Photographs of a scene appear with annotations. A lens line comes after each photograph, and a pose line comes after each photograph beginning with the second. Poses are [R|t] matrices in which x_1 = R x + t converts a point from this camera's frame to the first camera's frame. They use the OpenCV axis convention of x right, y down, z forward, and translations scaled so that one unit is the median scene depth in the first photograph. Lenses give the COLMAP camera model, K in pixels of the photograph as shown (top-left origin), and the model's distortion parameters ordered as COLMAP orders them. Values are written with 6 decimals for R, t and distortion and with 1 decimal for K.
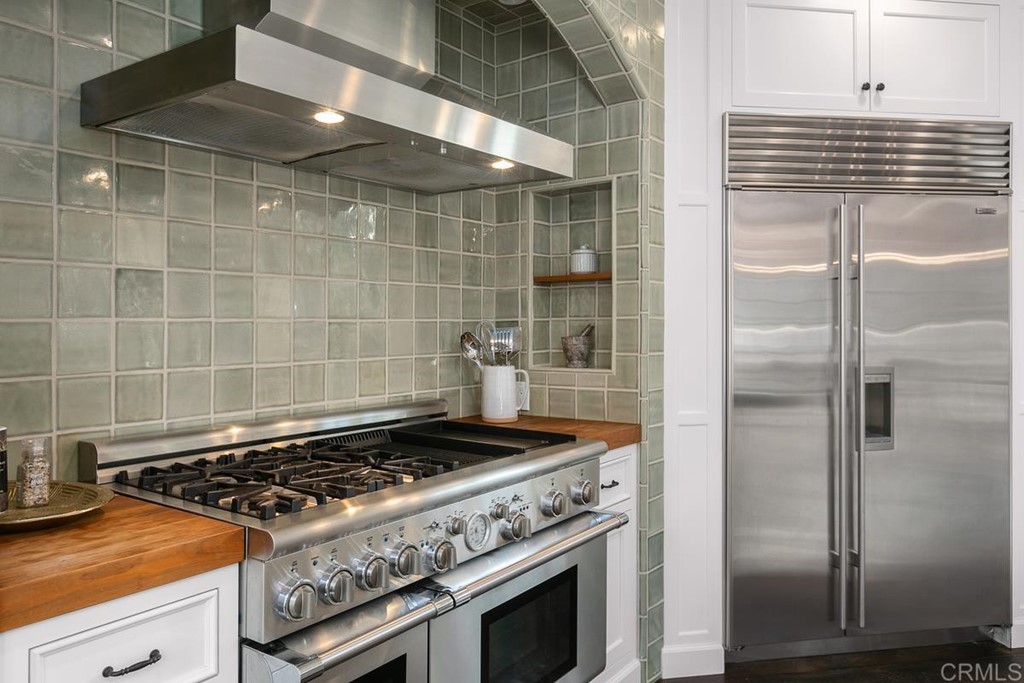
lens RADIAL K [[741.1, 0, 520.6], [0, 741.1, 324.4], [0, 0, 1]] dist [0.004394, -0.003373]
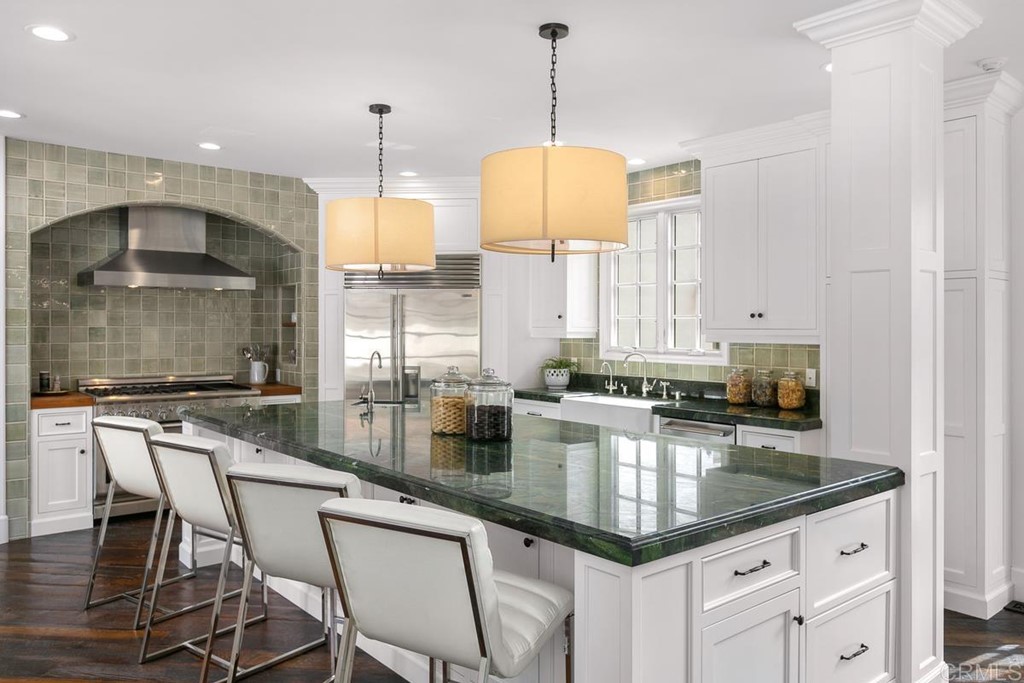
lens RADIAL K [[741.1, 0, 508.9], [0, 741.1, 341.4], [0, 0, 1]] dist [0.004394, -0.003373]
pose [[0.968091, 0.016149, -0.250080, 1.371273], [-0.012085, 0.999769, 0.017781, -0.062683], [0.250309, -0.014192, 0.968062, -1.135236]]
